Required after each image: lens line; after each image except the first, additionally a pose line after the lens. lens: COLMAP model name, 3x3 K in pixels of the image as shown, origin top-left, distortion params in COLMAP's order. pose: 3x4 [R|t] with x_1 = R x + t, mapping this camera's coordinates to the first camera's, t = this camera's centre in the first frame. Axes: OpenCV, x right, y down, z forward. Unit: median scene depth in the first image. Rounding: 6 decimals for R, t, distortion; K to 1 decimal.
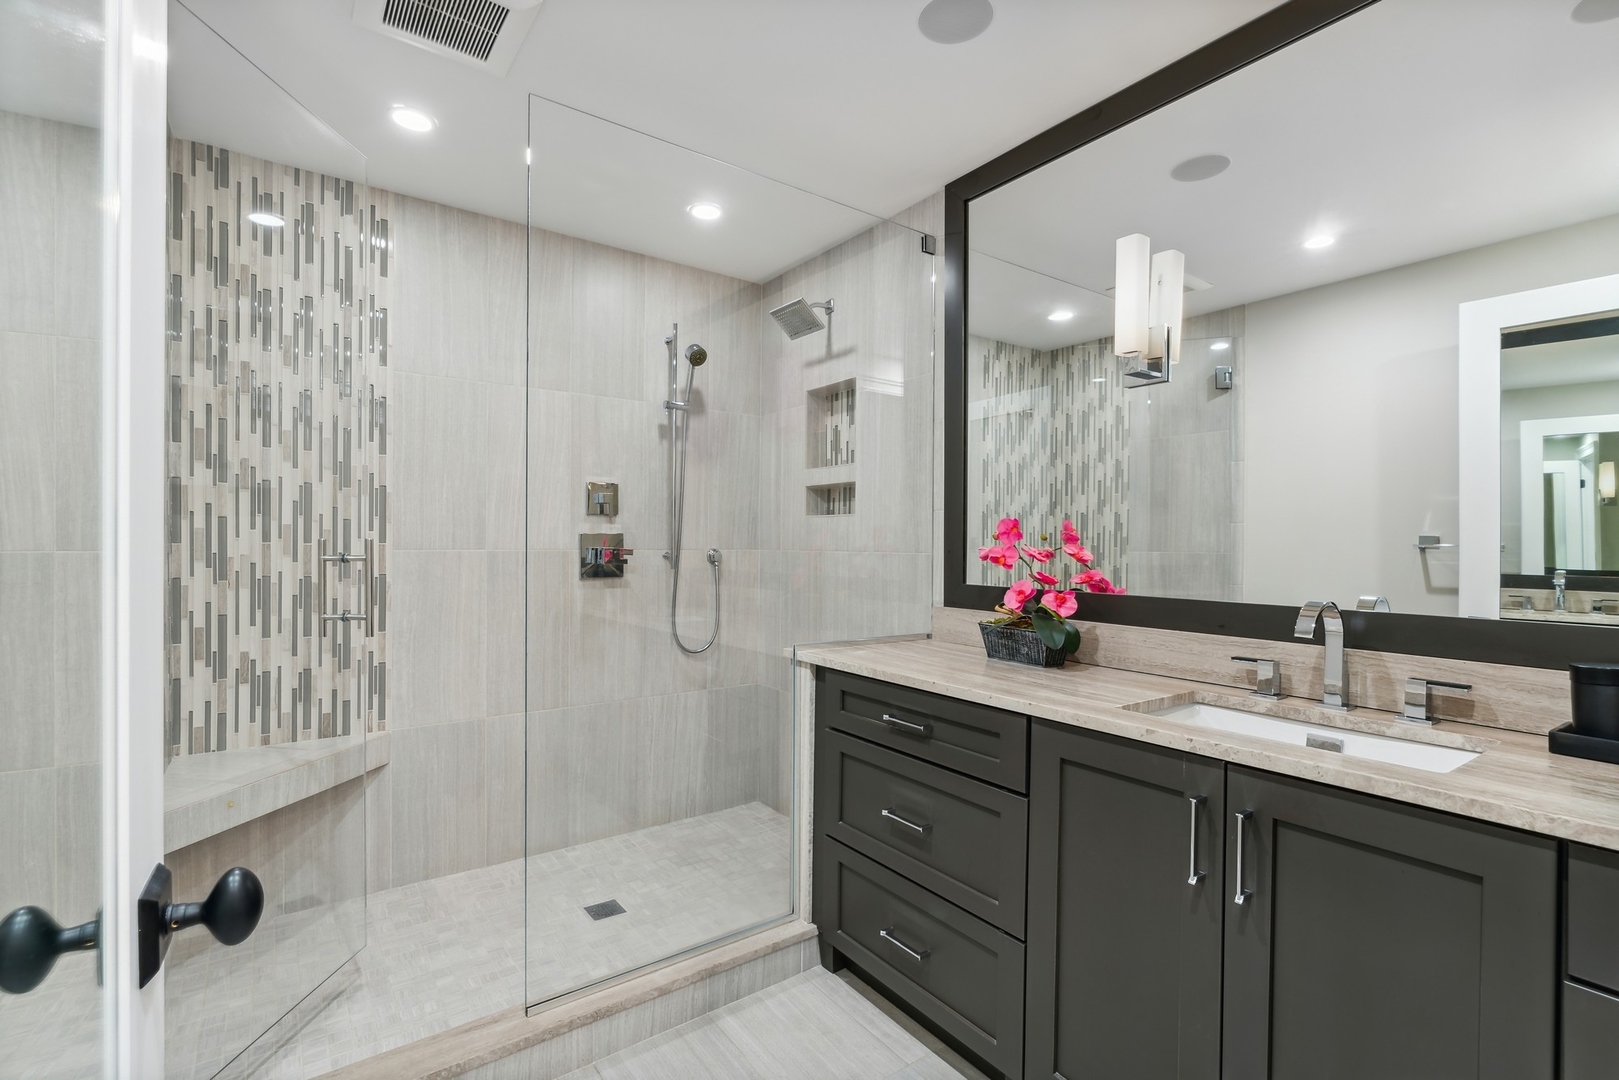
lens RADIAL K [[739.5, 0, 802.7], [0, 739.5, 546.5], [0, 0, 1]] dist [-0.003291, 0.000921]
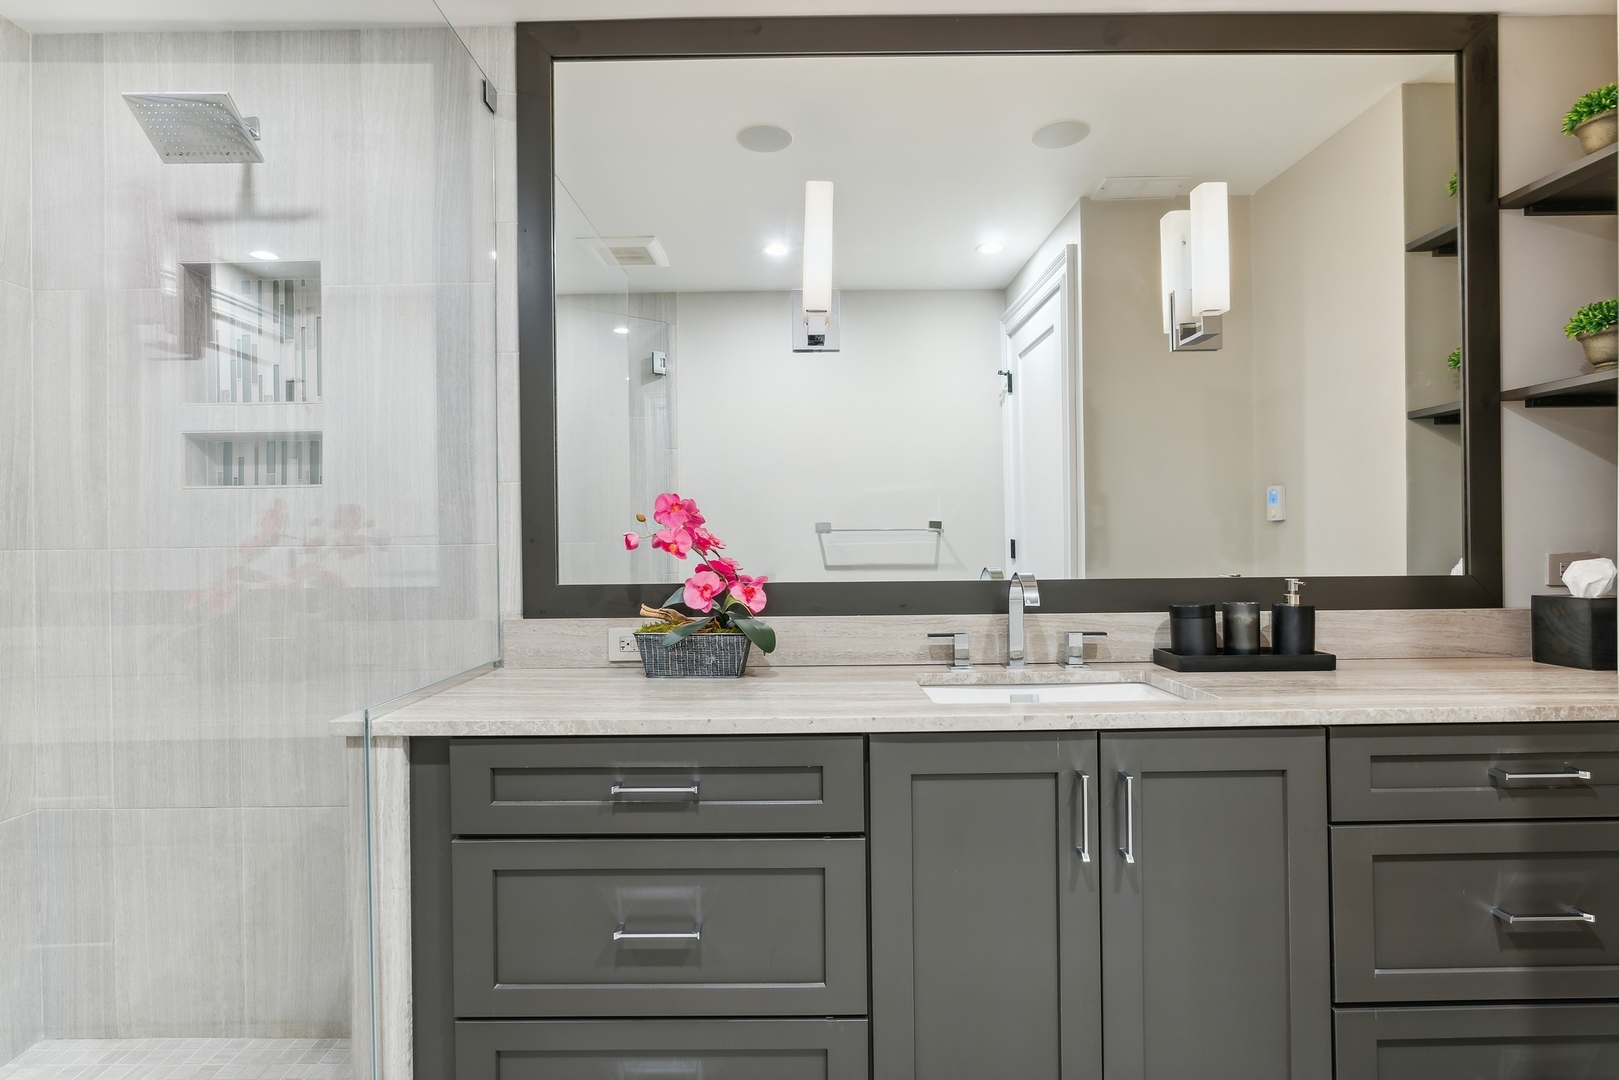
lens RADIAL K [[795.5, 0, 803.3], [0, 795.5, 541.7], [0, 0, 1]] dist [-0.020207, 0.011362]
pose [[0.582117, -0.017112, 0.812925, -0.303134], [0.020577, 0.999768, 0.006311, 0.009883], [-0.812845, 0.013054, 0.582334, 0.388821]]
